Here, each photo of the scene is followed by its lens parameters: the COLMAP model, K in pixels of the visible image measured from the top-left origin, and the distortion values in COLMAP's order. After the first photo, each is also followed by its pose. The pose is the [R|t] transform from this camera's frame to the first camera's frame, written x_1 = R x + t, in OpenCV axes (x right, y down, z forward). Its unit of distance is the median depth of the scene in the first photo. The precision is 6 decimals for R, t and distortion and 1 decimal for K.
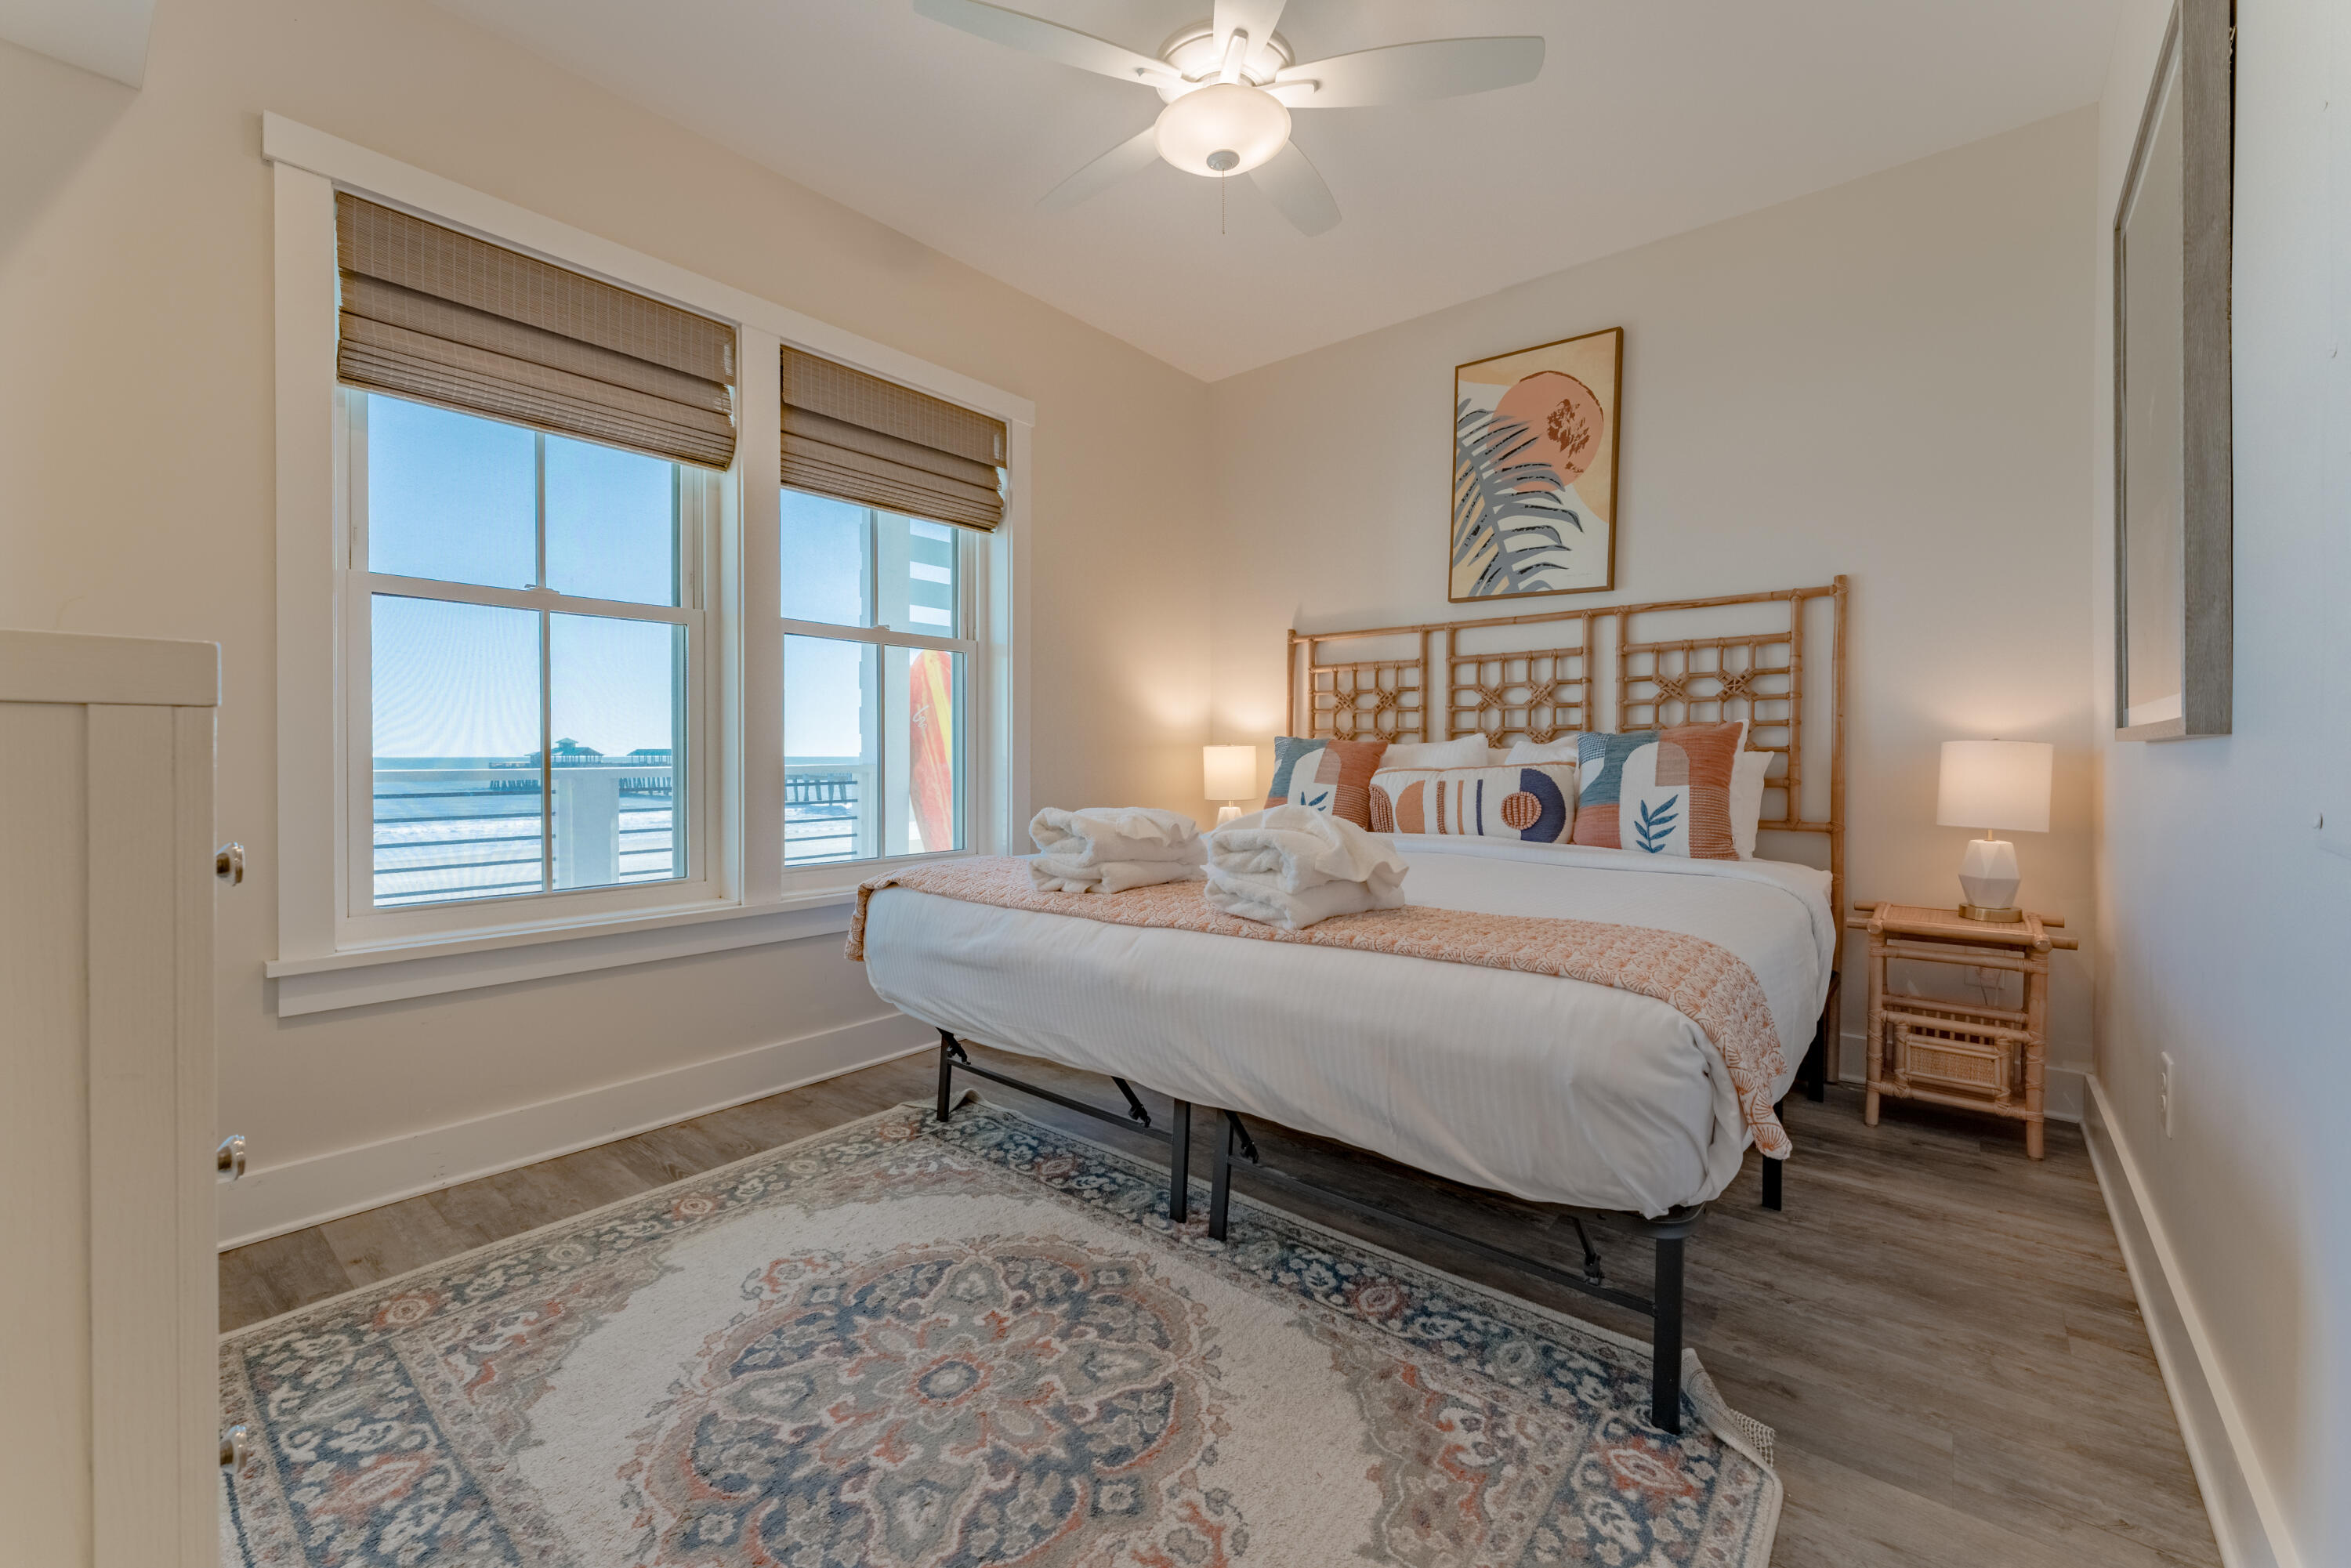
lens RADIAL K [[933.8, 0, 1175.5], [0, 933.8, 765.7], [0, 0, 1]] dist [-0.007163, 0.001344]
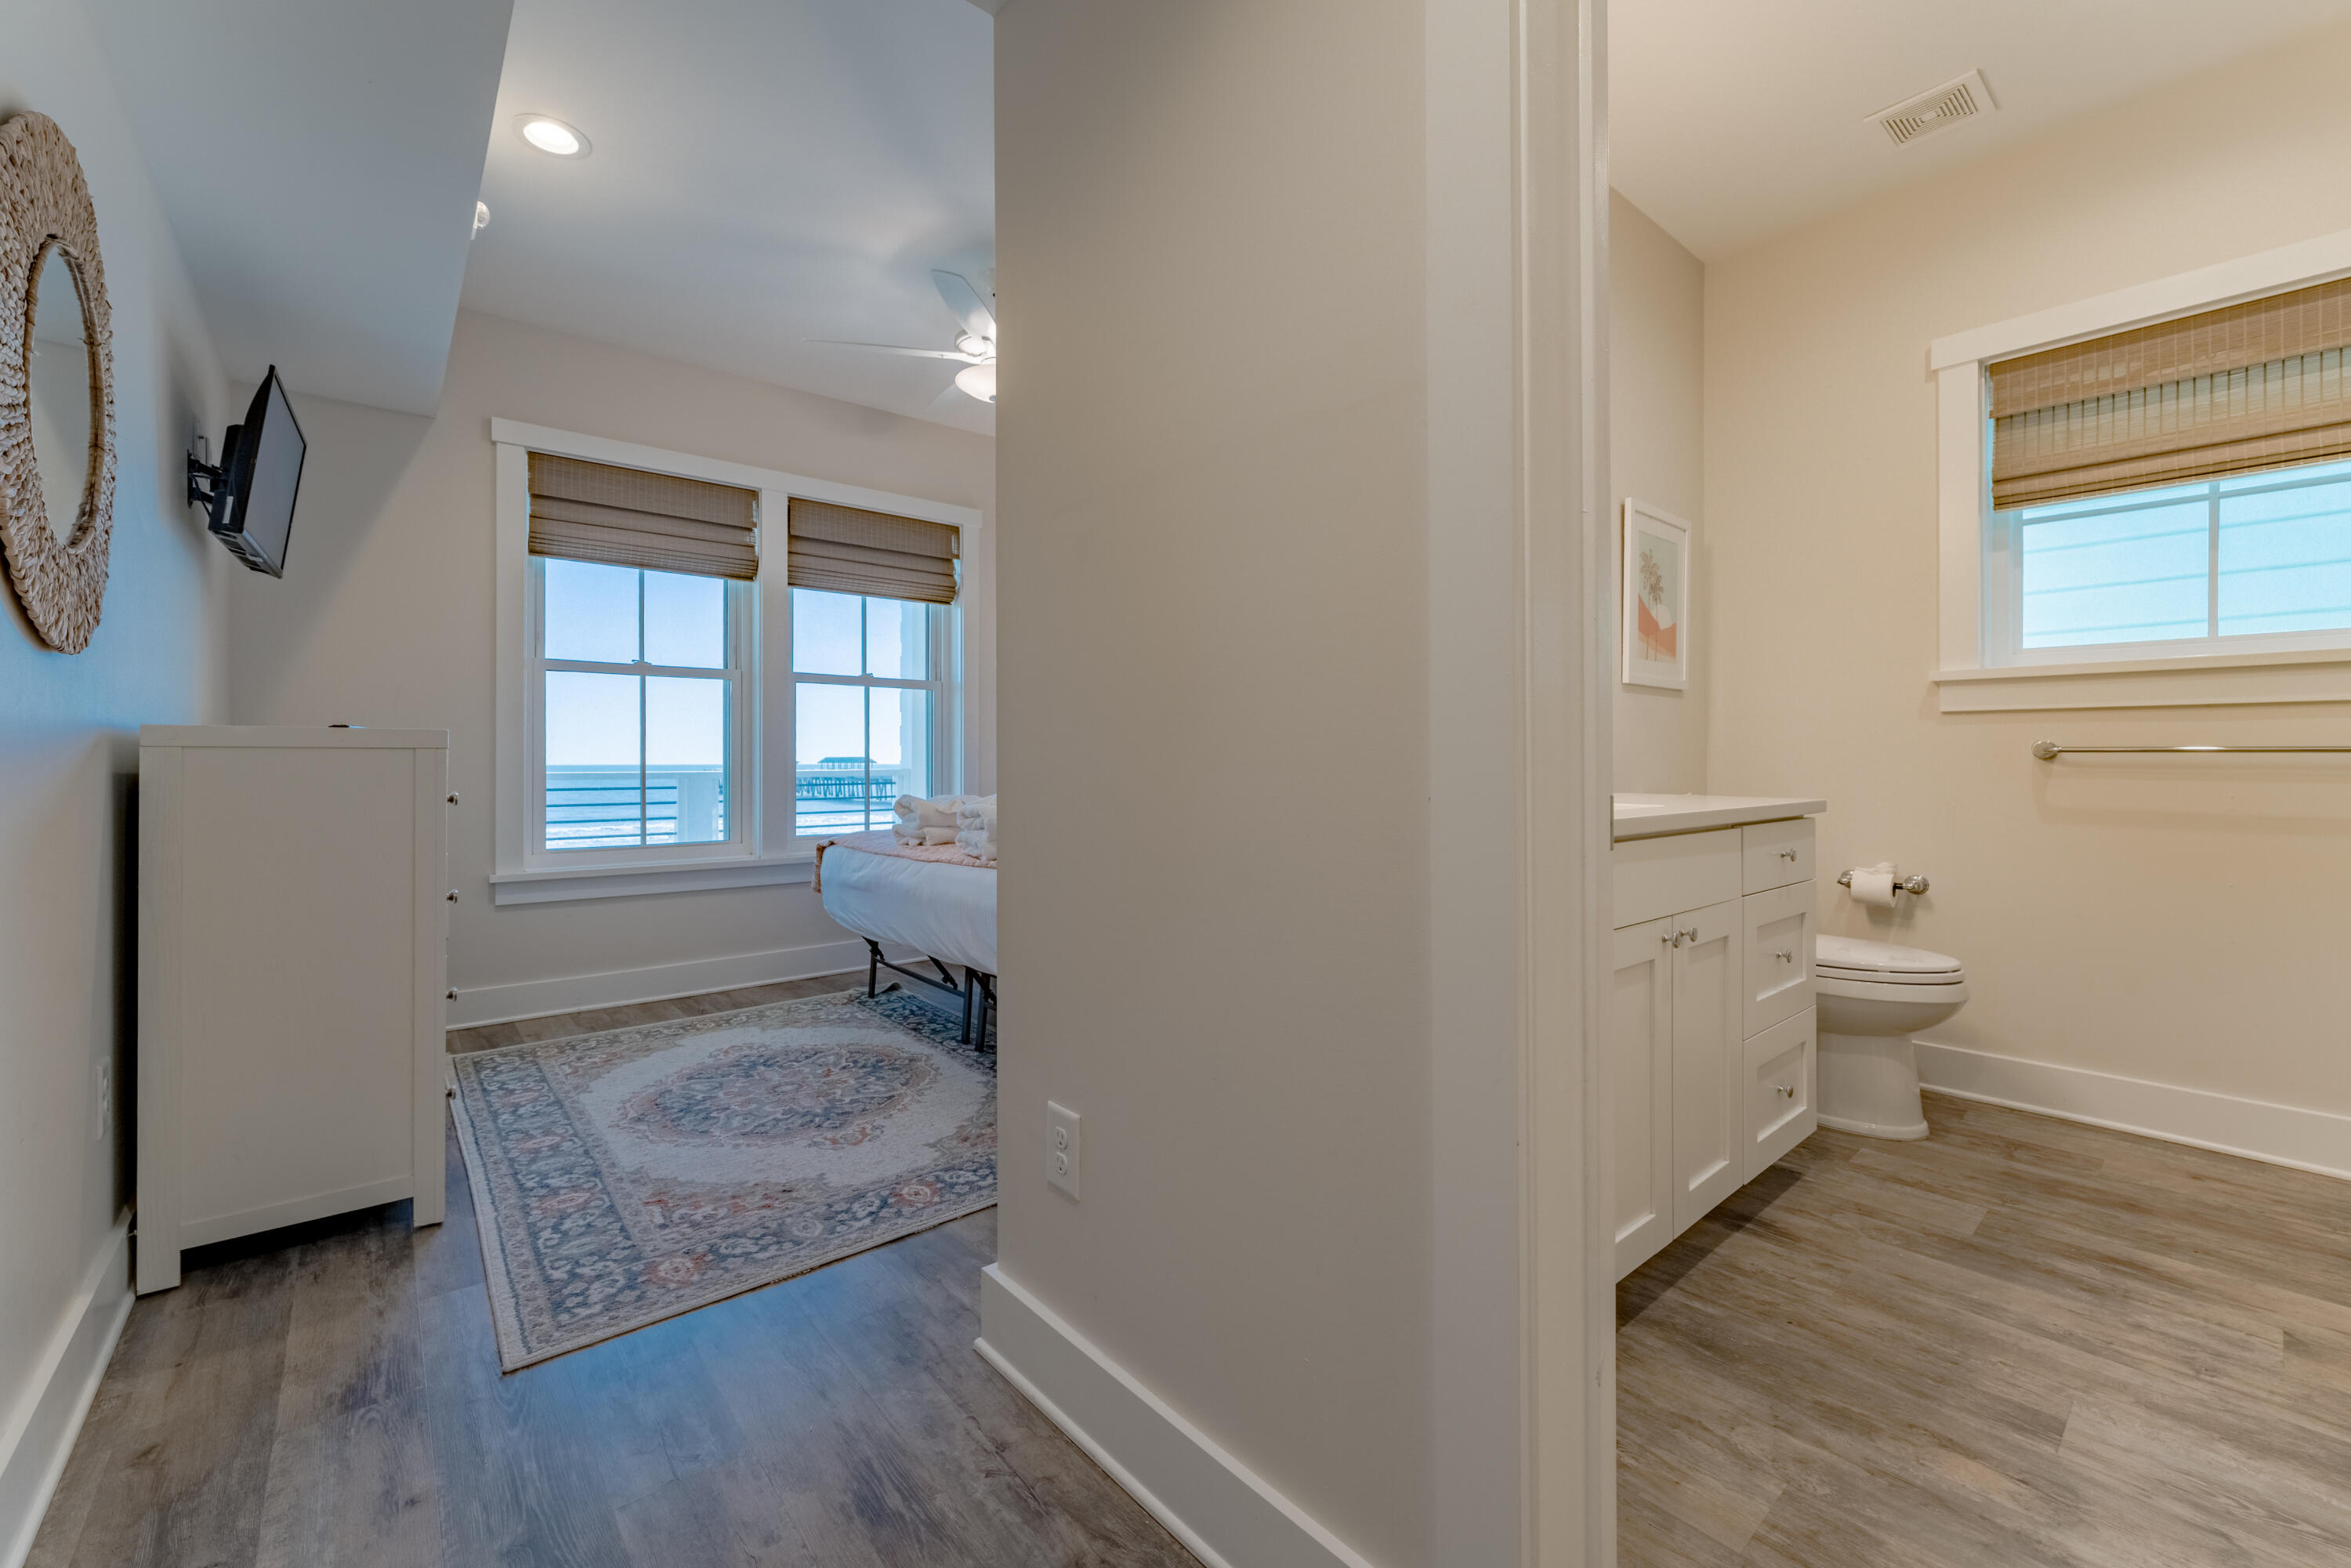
lens RADIAL K [[933.8, 0, 1175.3], [0, 933.8, 763.6], [0, 0, 1]] dist [-0.007163, 0.001344]
pose [[0.985592, -0.001419, -0.169134, 0.579452], [-0.000393, 0.999943, -0.010680, 0.007763], [0.169140, 0.010593, 0.985535, -0.509113]]
